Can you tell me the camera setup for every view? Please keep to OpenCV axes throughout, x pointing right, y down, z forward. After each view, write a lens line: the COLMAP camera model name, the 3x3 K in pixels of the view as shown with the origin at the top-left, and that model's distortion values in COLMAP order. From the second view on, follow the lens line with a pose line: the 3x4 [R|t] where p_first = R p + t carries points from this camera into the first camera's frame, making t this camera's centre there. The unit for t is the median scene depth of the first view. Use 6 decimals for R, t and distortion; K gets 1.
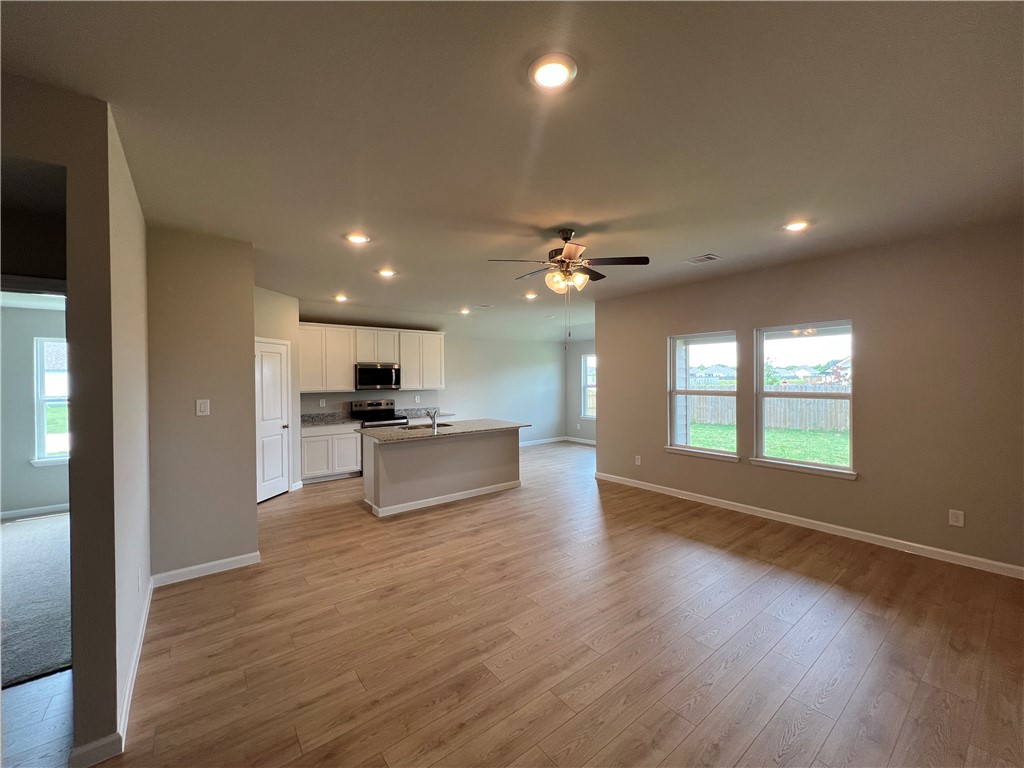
lens RADIAL K [[410.3, 0, 509.2], [0, 410.3, 380.2], [0, 0, 1]] dist [-0.002683, -0.000180]
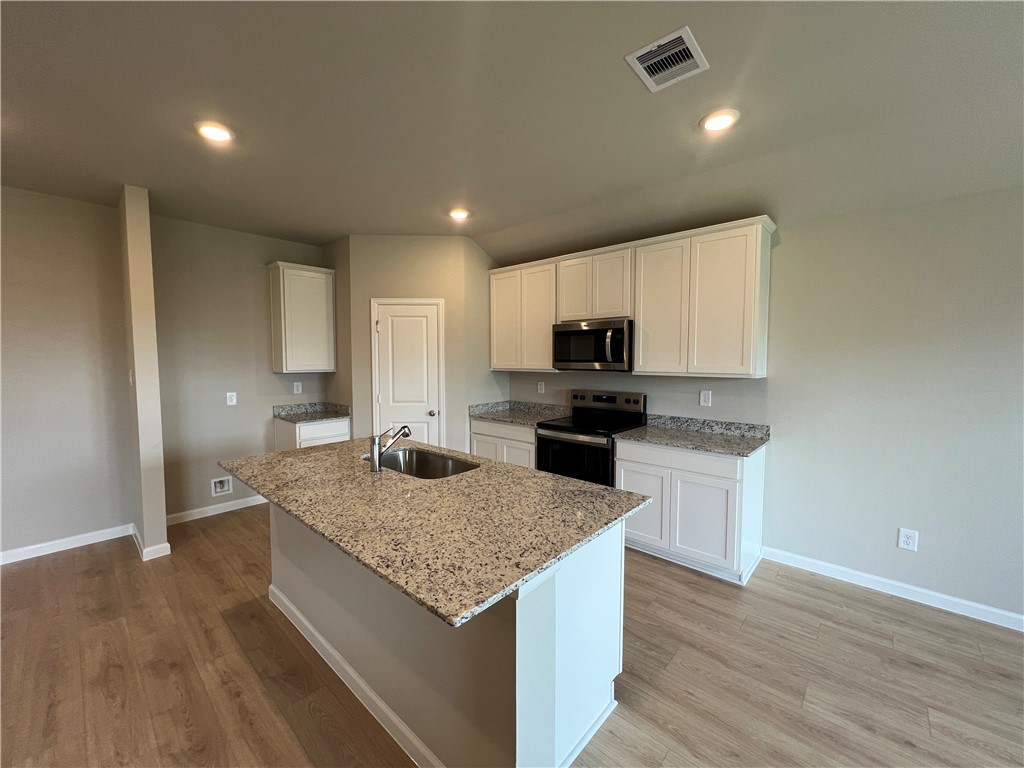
lens RADIAL K [[411.1, 0, 511.0], [0, 411.1, 378.6], [0, 0, 1]] dist [0.002633, -0.000018]
pose [[0.174852, 0.048599, -0.983395, 0.275178], [-0.009420, 0.998818, 0.047686, 0.014341], [0.984550, 0.000925, 0.175103, 1.274554]]
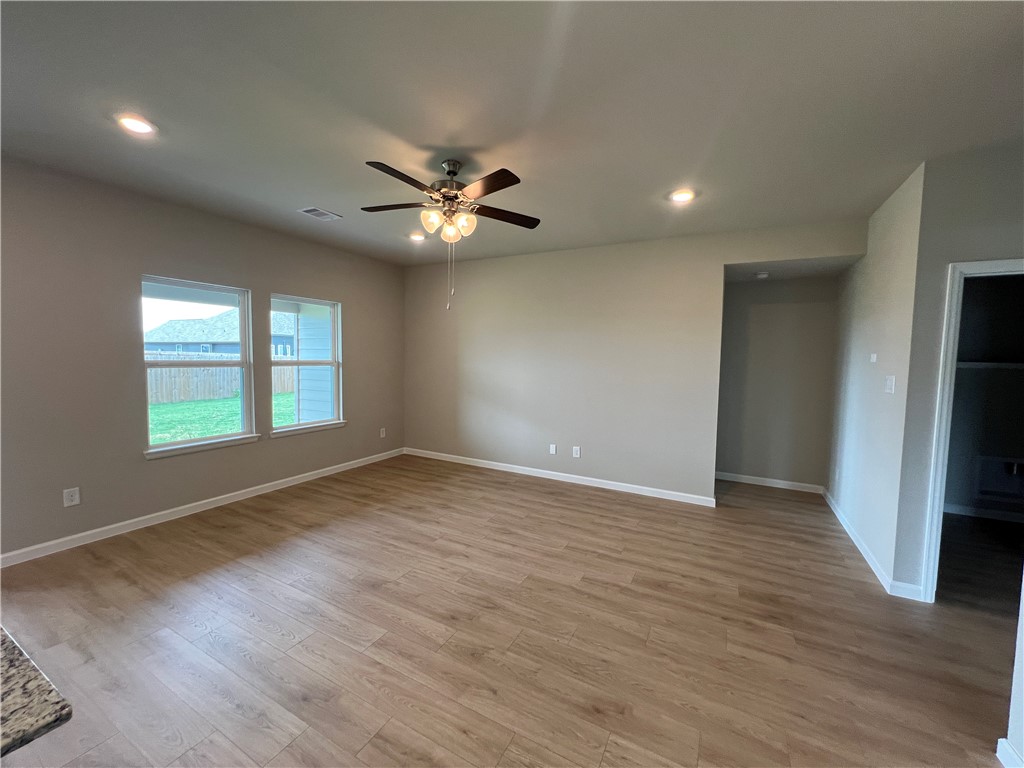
lens RADIAL K [[411.1, 0, 507.1], [0, 411.1, 384.4], [0, 0, 1]] dist [0.002633, -0.000018]
pose [[-0.403263, -0.065337, 0.912748, -0.512607], [-0.012195, 0.997743, 0.066033, 0.012957], [-0.915003, 0.015498, -0.403150, 0.937482]]
